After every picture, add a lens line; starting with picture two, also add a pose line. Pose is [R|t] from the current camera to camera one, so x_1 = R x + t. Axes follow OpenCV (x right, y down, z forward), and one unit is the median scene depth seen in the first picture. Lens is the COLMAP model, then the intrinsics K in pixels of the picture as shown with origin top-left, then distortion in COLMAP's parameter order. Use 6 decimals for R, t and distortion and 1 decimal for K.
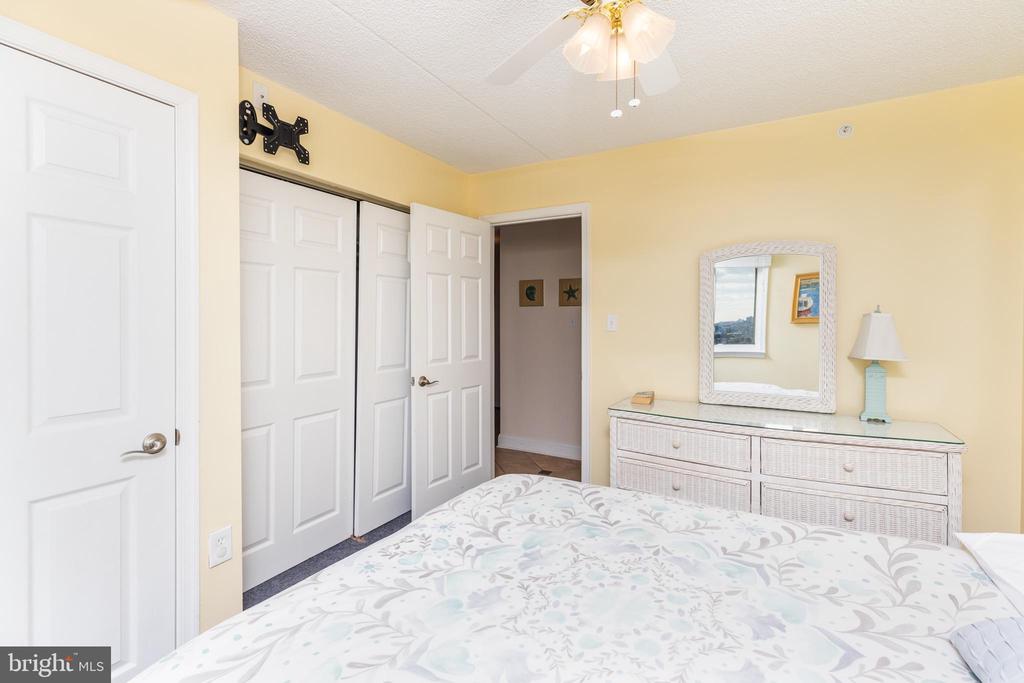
lens RADIAL K [[466.7, 0, 507.7], [0, 466.7, 340.9], [0, 0, 1]] dist [0.000058, -0.000458]
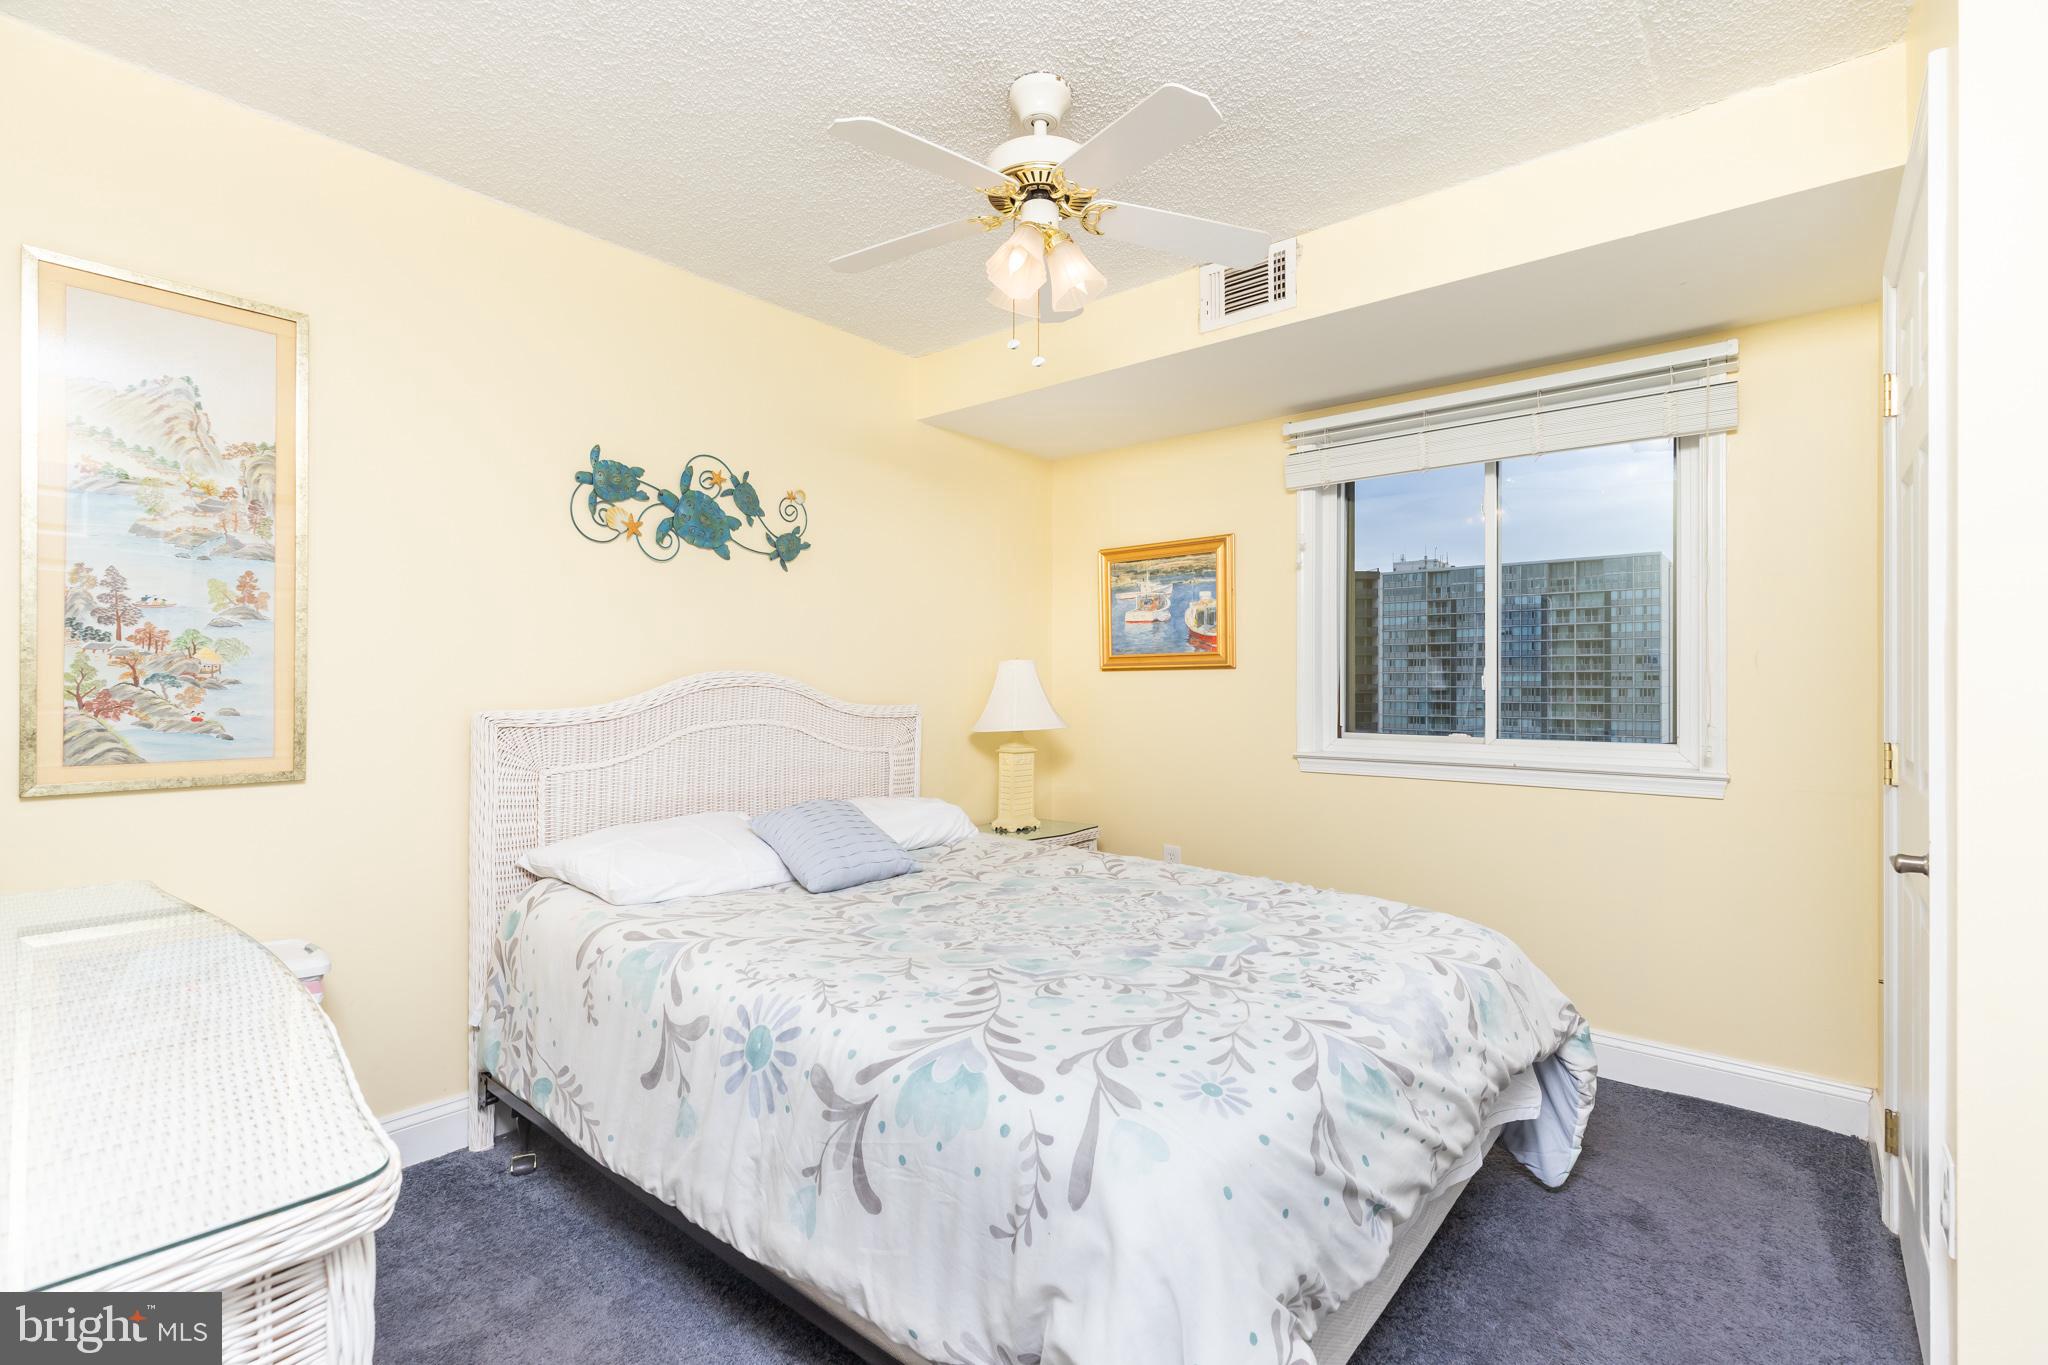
lens RADIAL K [[933.4, 0, 1015.4], [0, 933.4, 681.4], [0, 0, 1]] dist [0.000058, -0.000458]
pose [[-0.983106, -0.003133, 0.183012, -0.018272], [0.003729, 0.999303, 0.037140, -0.003716], [-0.183001, 0.037195, -0.982409, 2.160652]]
